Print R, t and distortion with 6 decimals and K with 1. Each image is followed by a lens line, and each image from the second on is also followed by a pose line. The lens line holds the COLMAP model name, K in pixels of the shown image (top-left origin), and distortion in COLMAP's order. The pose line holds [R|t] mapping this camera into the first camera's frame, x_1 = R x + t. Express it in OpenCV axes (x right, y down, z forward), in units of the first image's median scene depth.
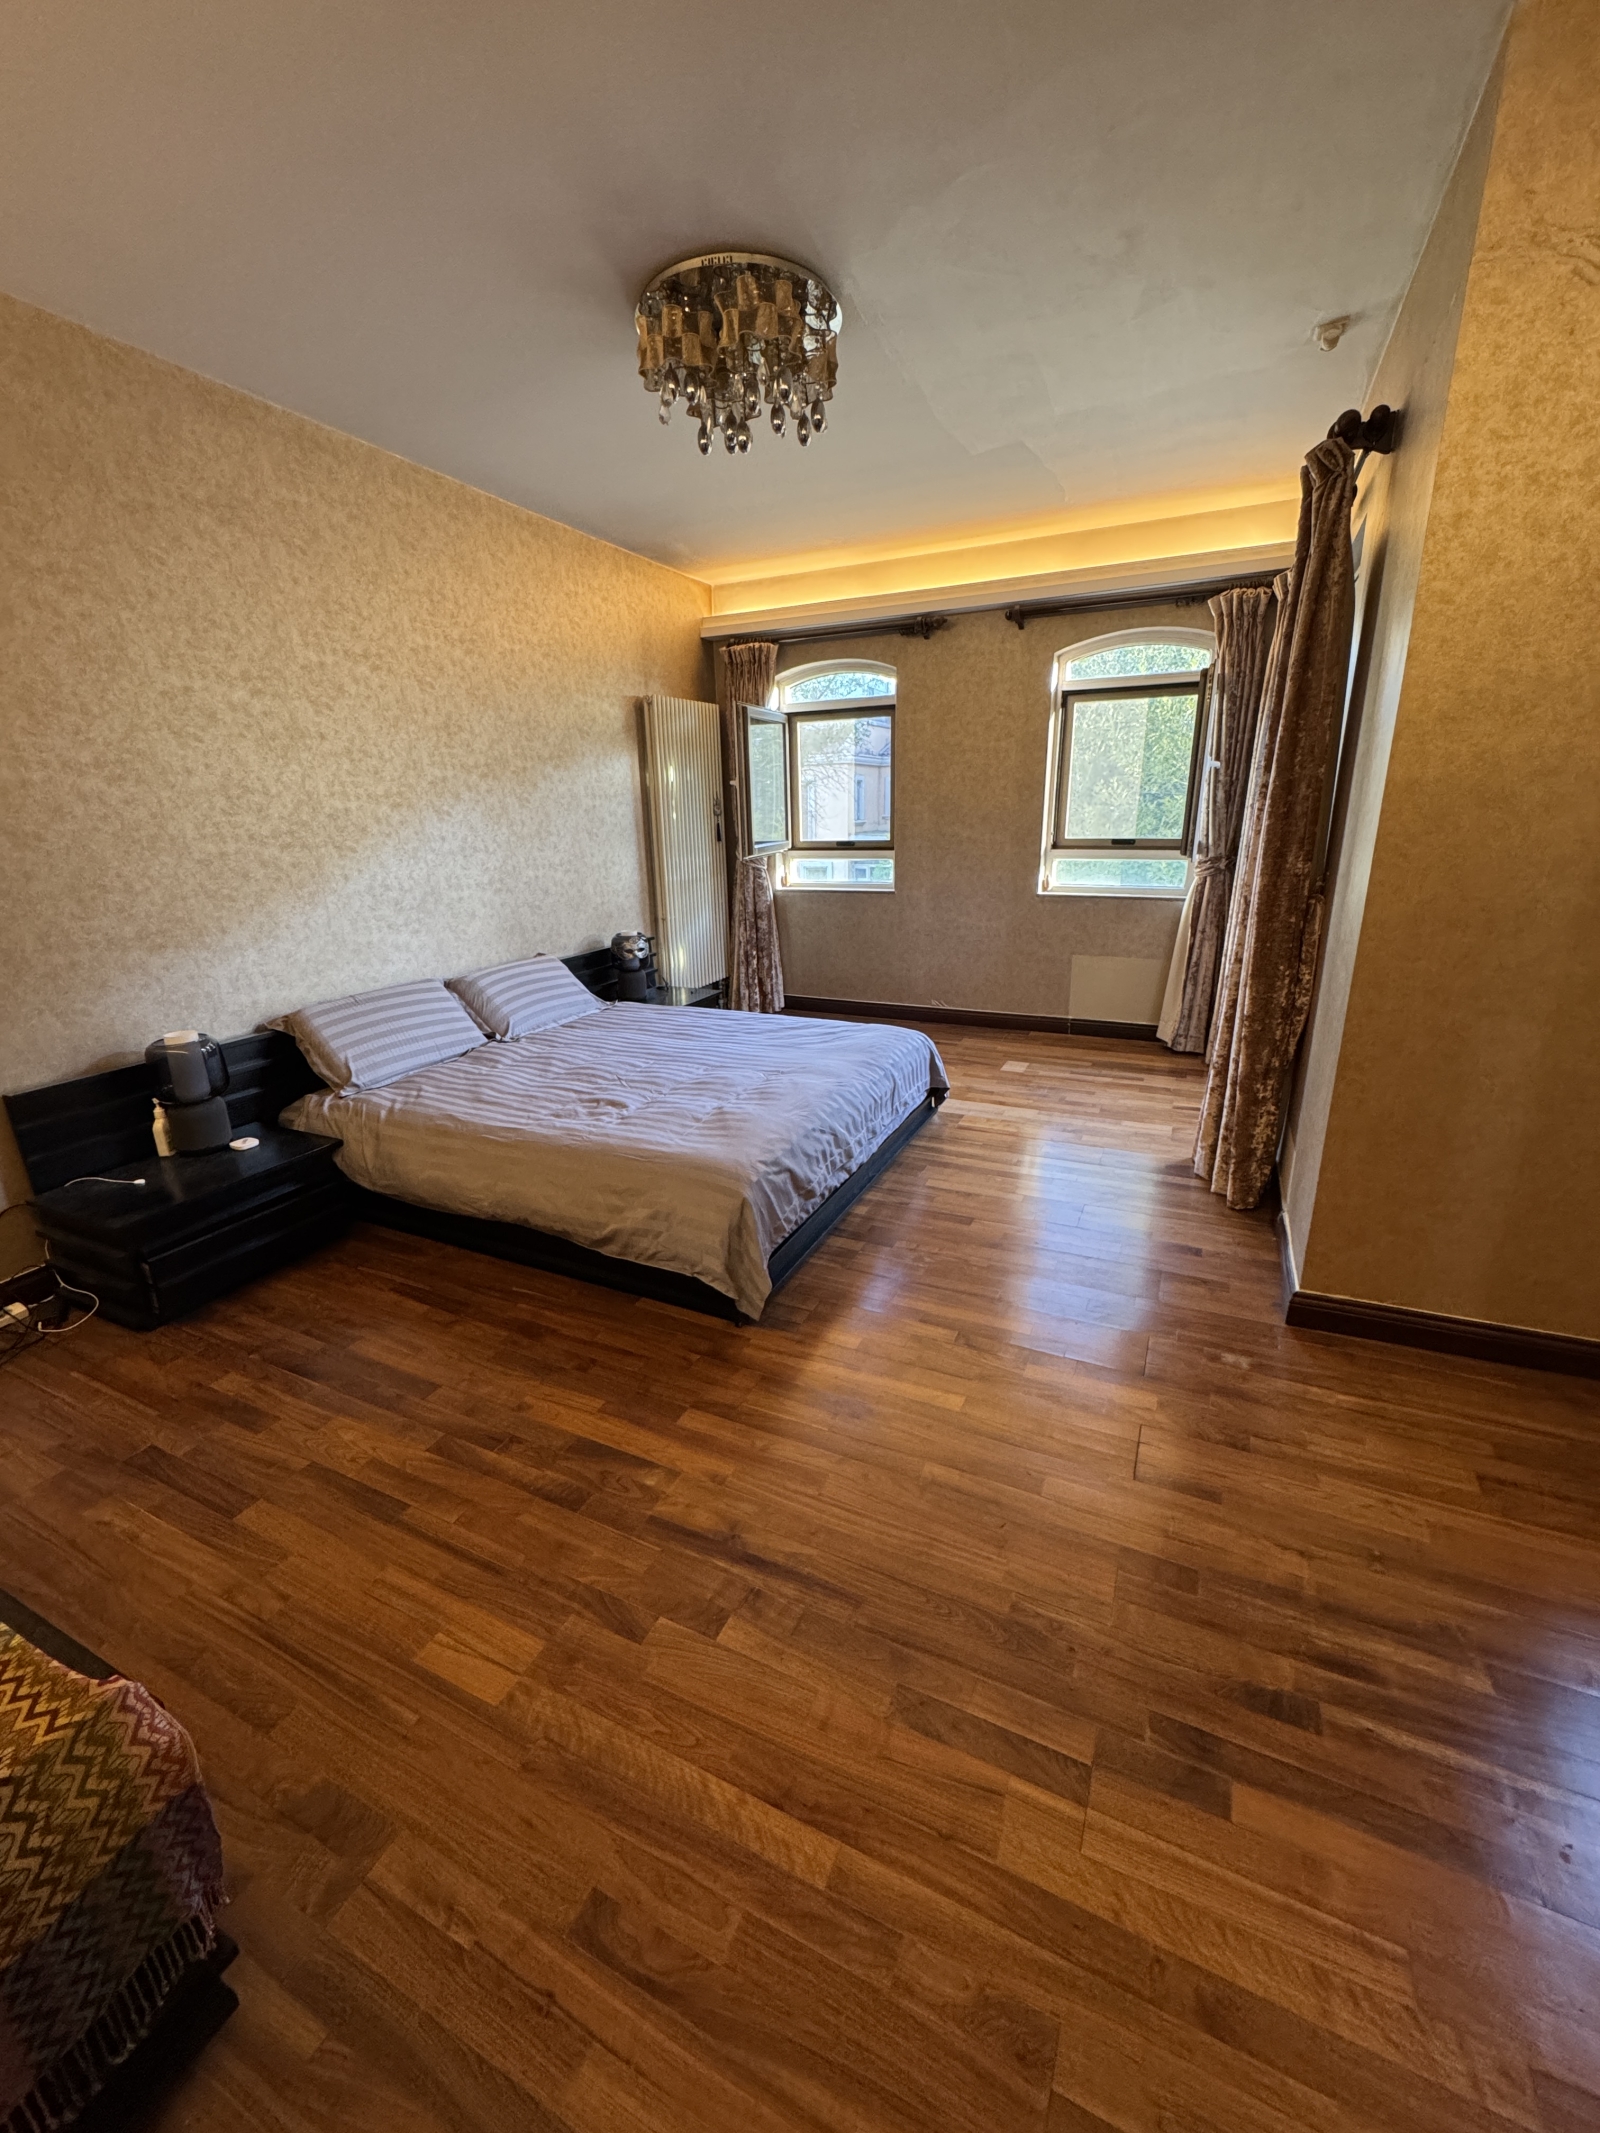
lens RADIAL K [[854.4, 0, 800.0], [0, 854.4, 1066.5], [0, 0, 1]] dist [-0.003287, -0.000309]
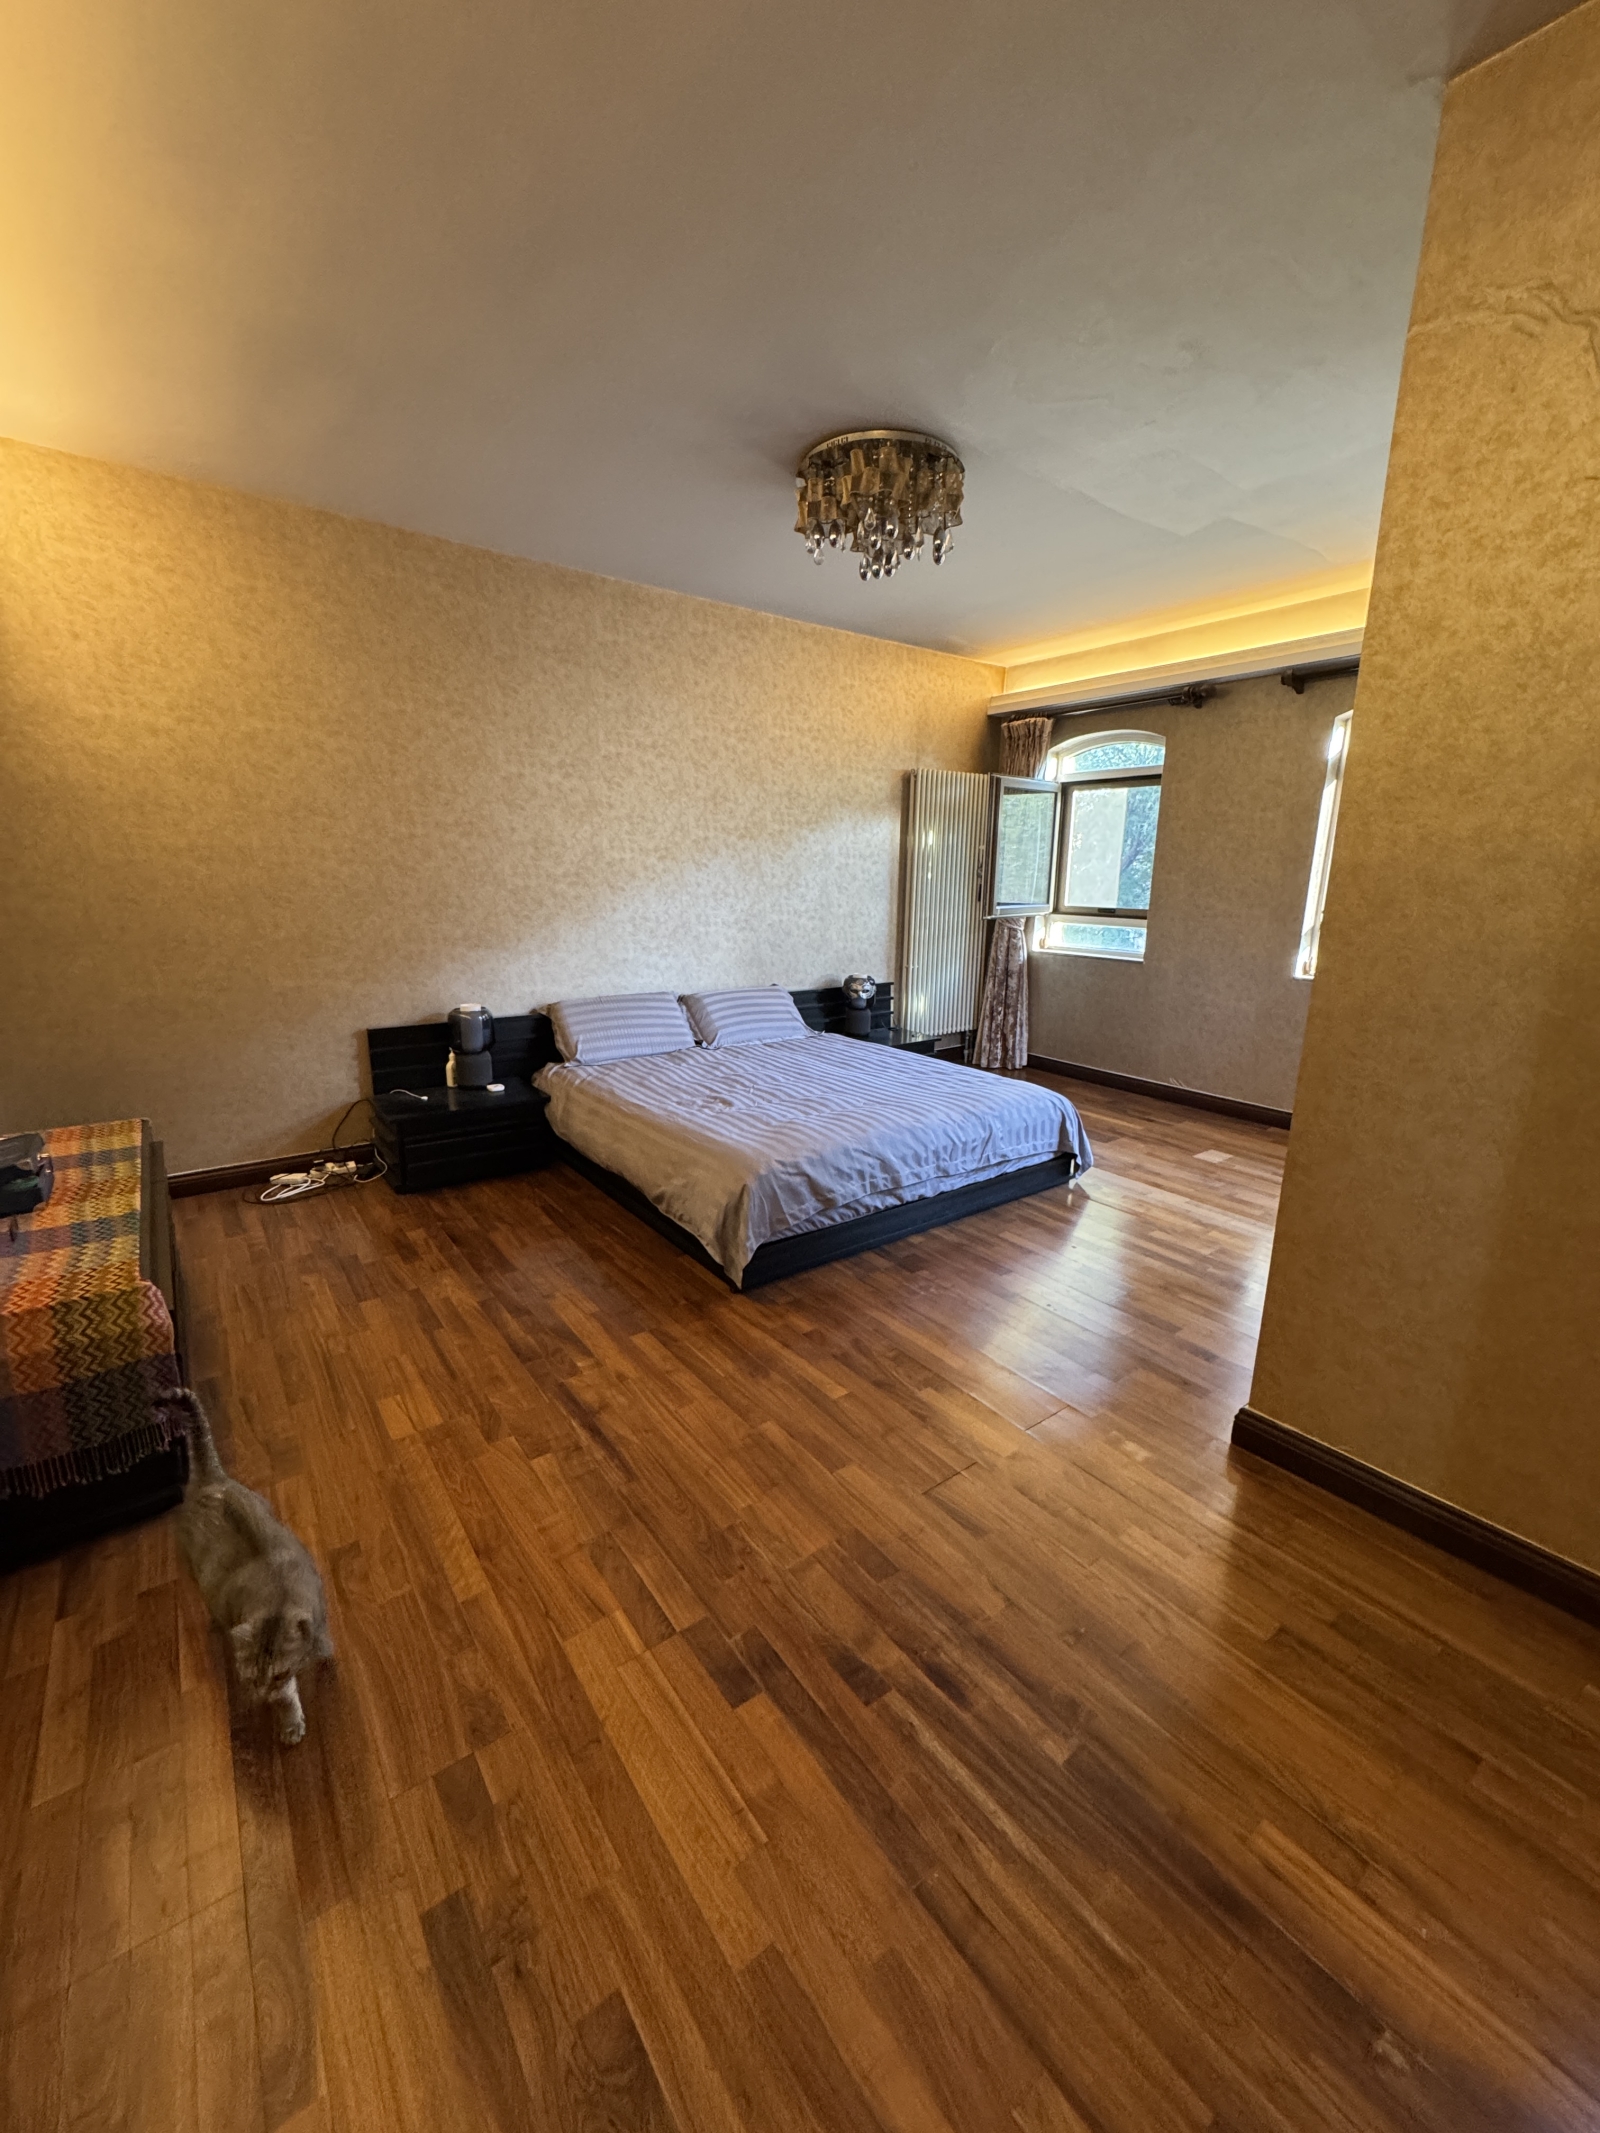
lens RADIAL K [[856.1, 0, 800.0], [0, 856.1, 1066.5], [0, 0, 1]] dist [-0.004289, -0.000178]
pose [[0.882166, 0.140503, -0.449491, 0.406437], [-0.169863, 0.985139, -0.025434, 0.005990], [0.439238, 0.098789, 0.892923, -0.047267]]
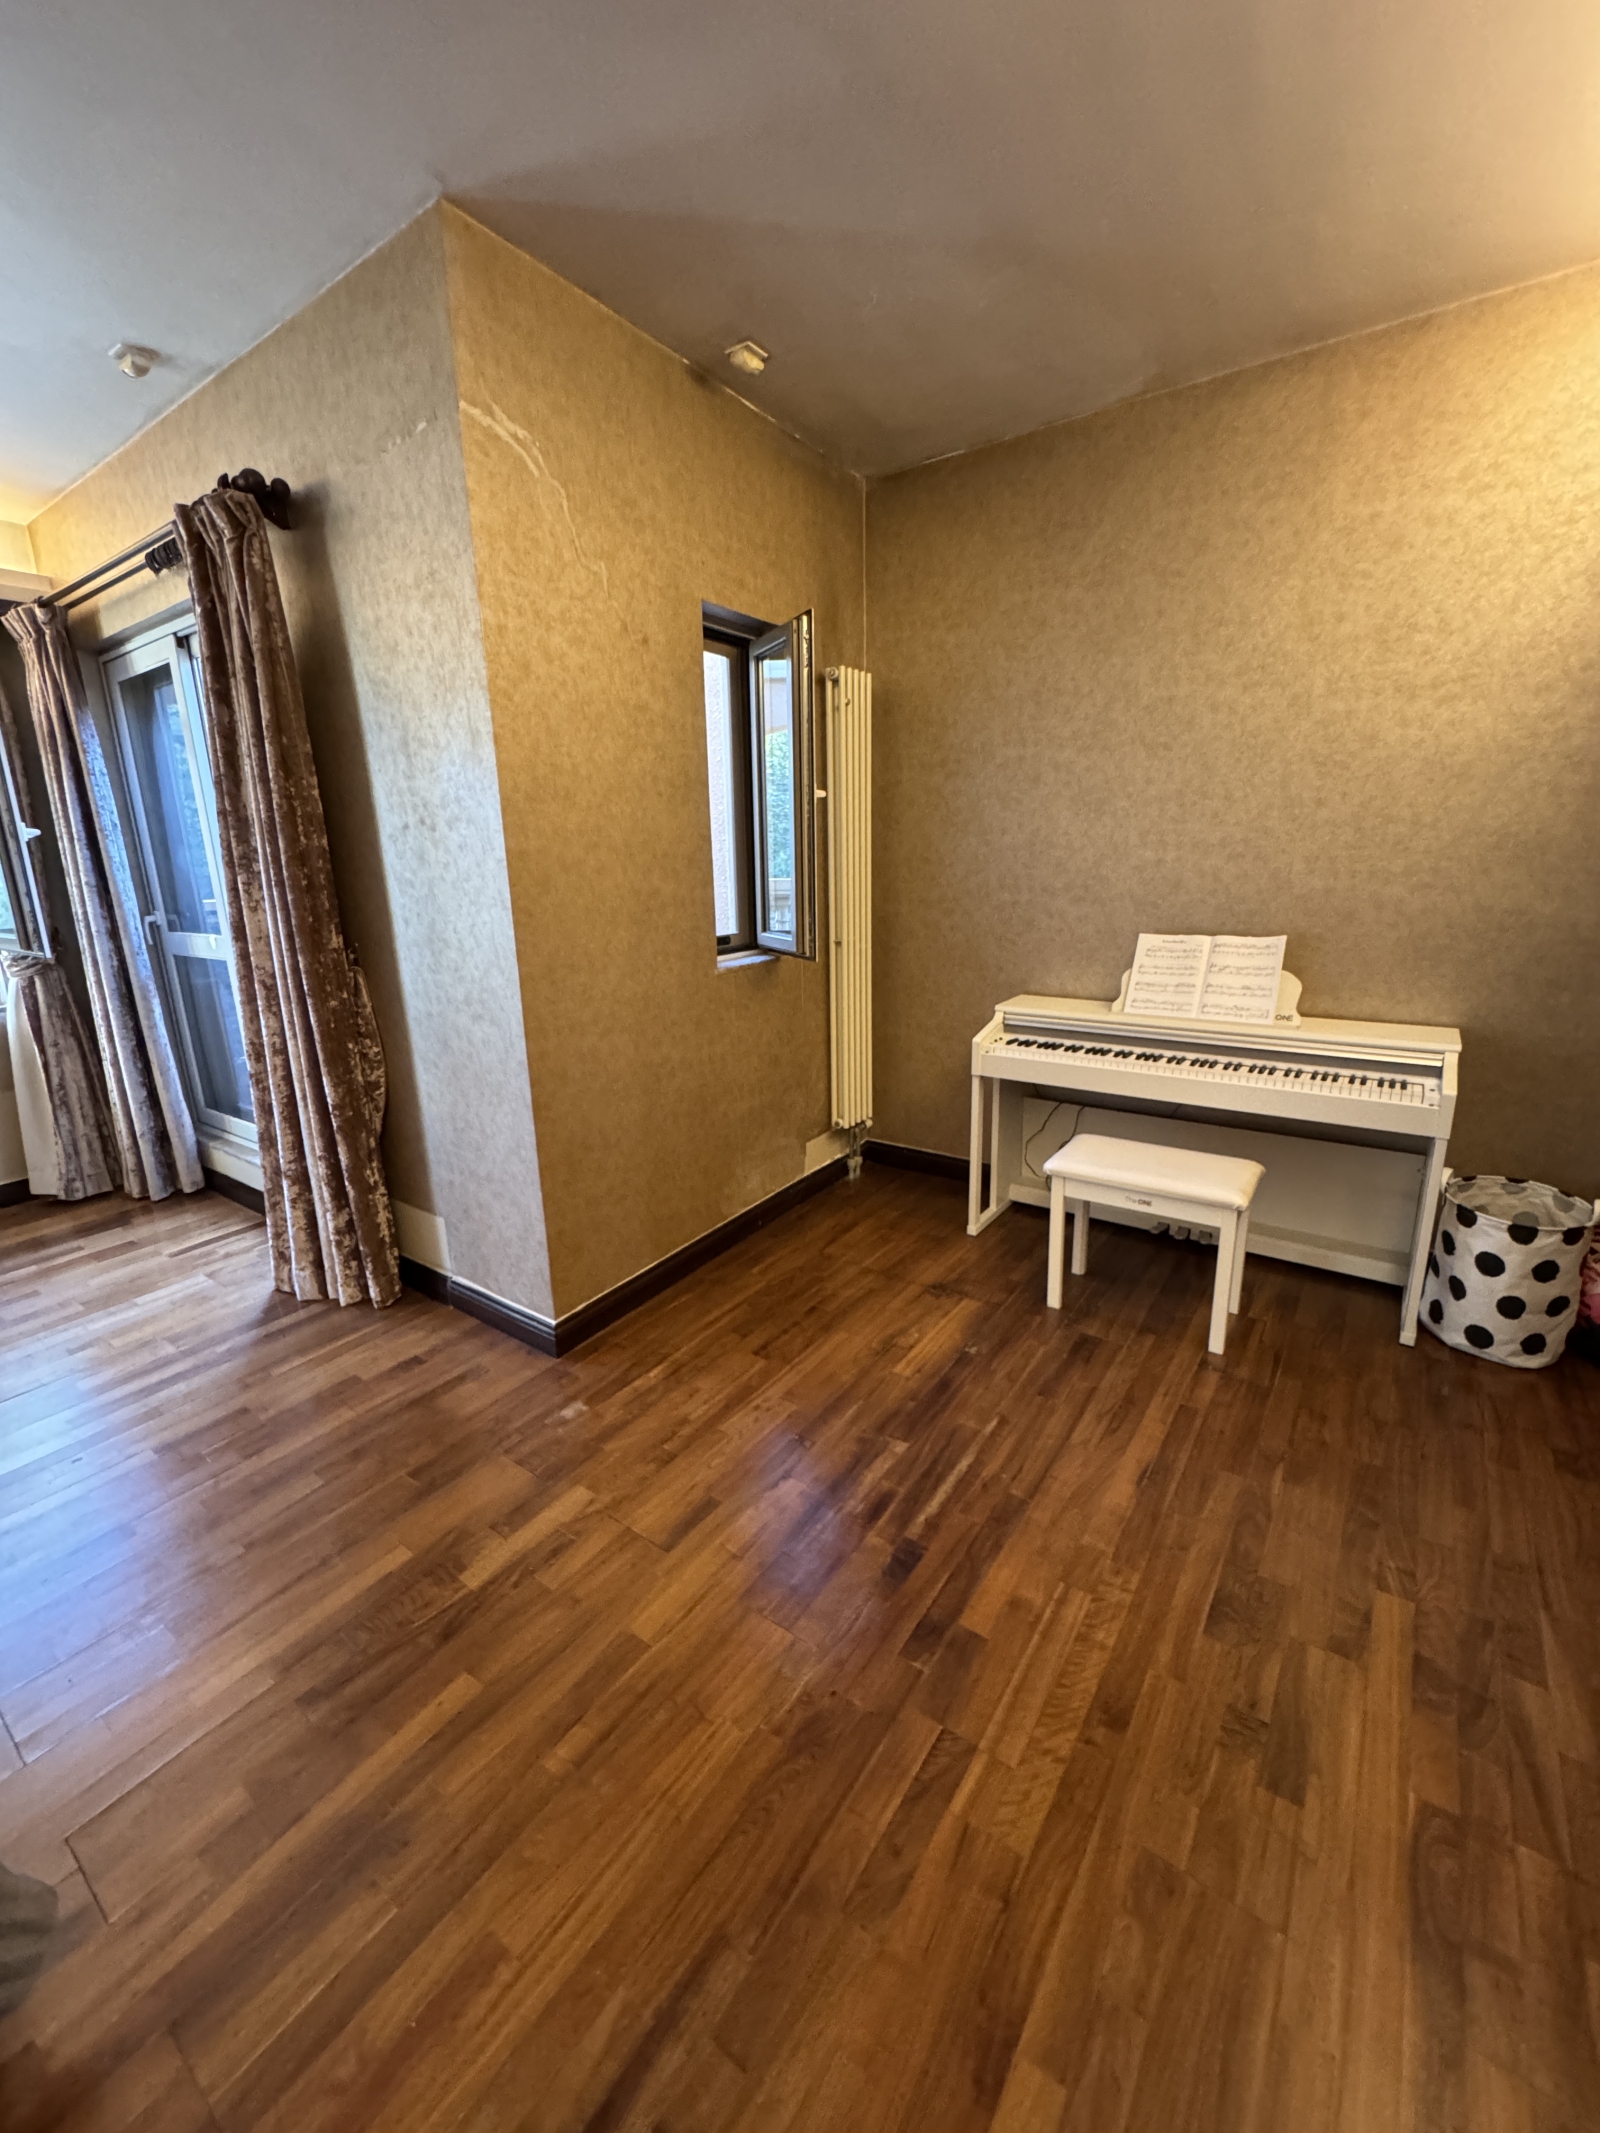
lens RADIAL K [[856.1, 0, 800.0], [0, 856.1, 1066.5], [0, 0, 1]] dist [-0.004289, -0.000178]
pose [[0.177134, -0.223987, 0.958360, -0.236392], [0.307936, 0.937480, 0.162191, -0.087757], [-0.934772, 0.266384, 0.235033, 0.297747]]
